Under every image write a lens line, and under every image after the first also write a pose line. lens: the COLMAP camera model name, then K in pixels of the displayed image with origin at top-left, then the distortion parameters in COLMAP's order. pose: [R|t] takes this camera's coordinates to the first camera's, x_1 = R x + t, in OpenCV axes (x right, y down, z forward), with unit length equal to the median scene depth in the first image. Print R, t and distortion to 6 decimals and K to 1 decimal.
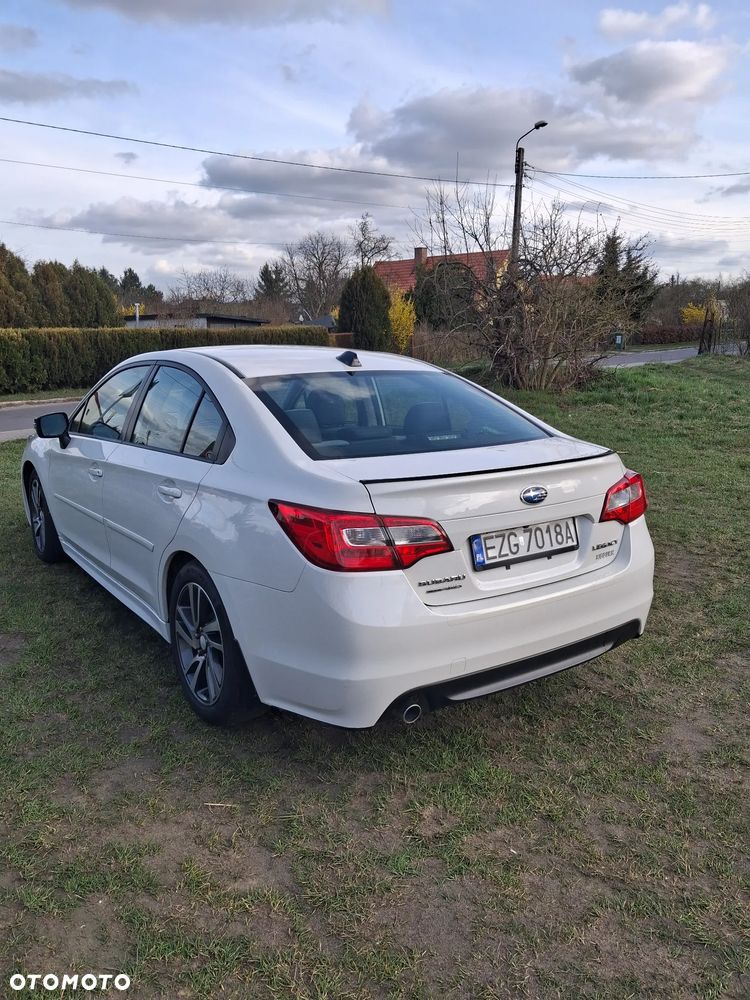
lens RADIAL K [[791.5, 0, 399.2], [0, 791.5, 501.2], [0, 0, 1]] dist [0.014694, 0.013939]
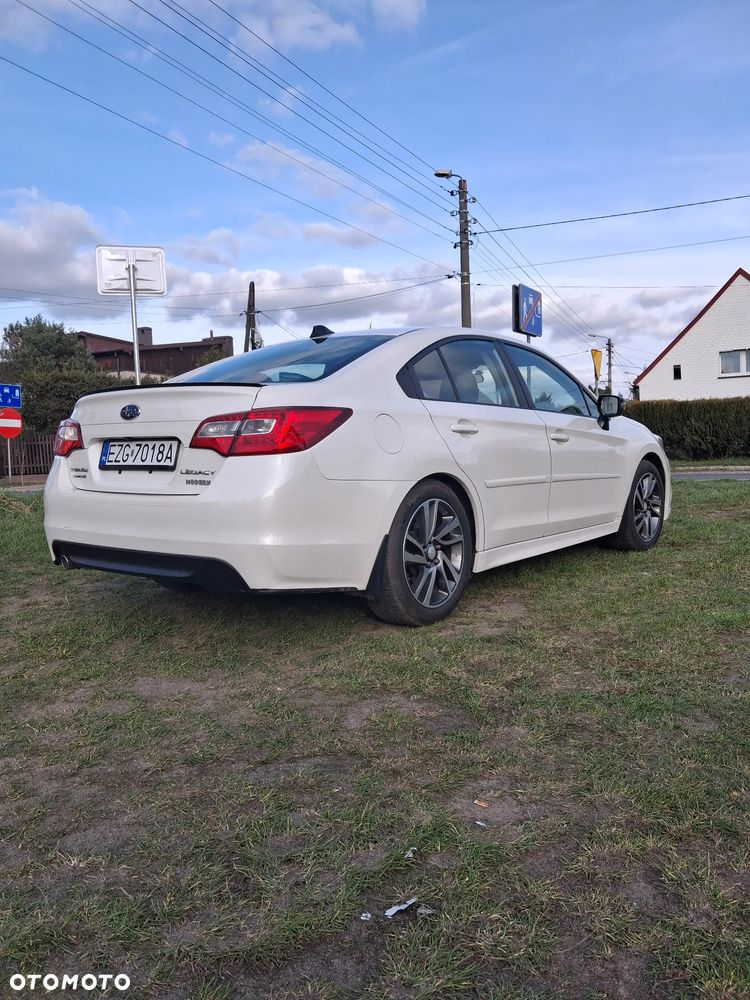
lens RADIAL K [[793.2, 0, 381.2], [0, 793.2, 501.1], [0, 0, 1]] dist [0.017708, -0.019896]
pose [[0.291019, 0.059625, -0.954857, 1.272049], [-0.180331, 0.983585, 0.006458, 0.042983], [0.939568, 0.170311, 0.296994, 0.920743]]
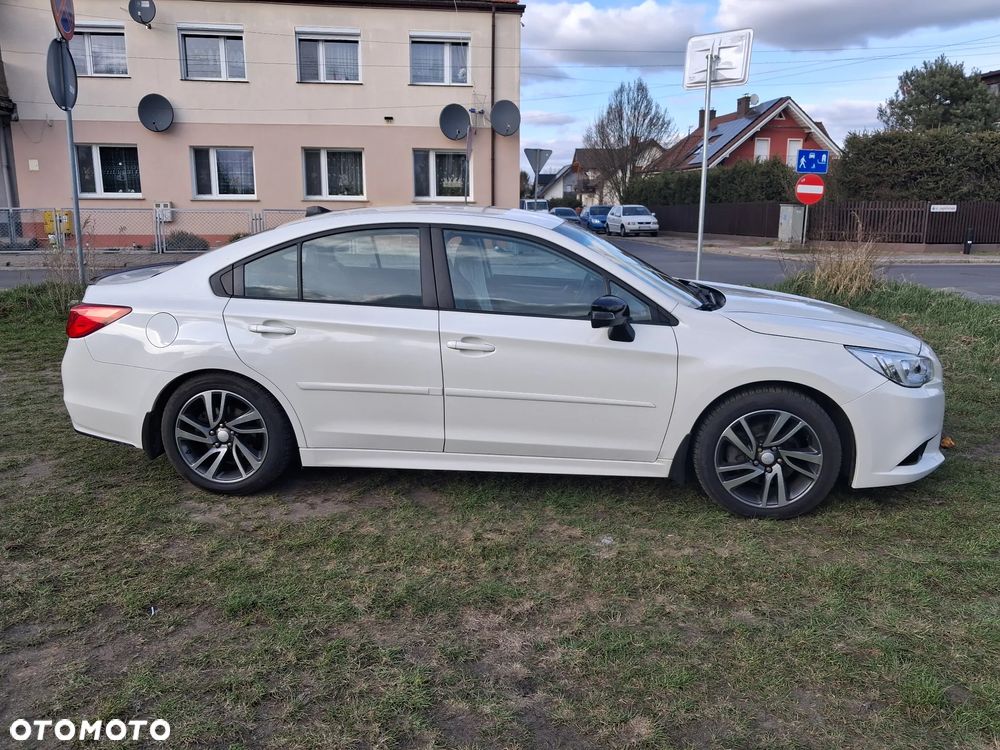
lens RADIAL K [[793.2, 0, 505.9], [0, 793.2, 372.8], [0, 0, 1]] dist [0.017708, -0.019896]
pose [[-0.653171, 0.163914, -0.739256, 0.846585], [-0.171745, 0.918776, 0.355464, -0.528390], [0.737477, 0.359142, -0.571966, 2.396372]]
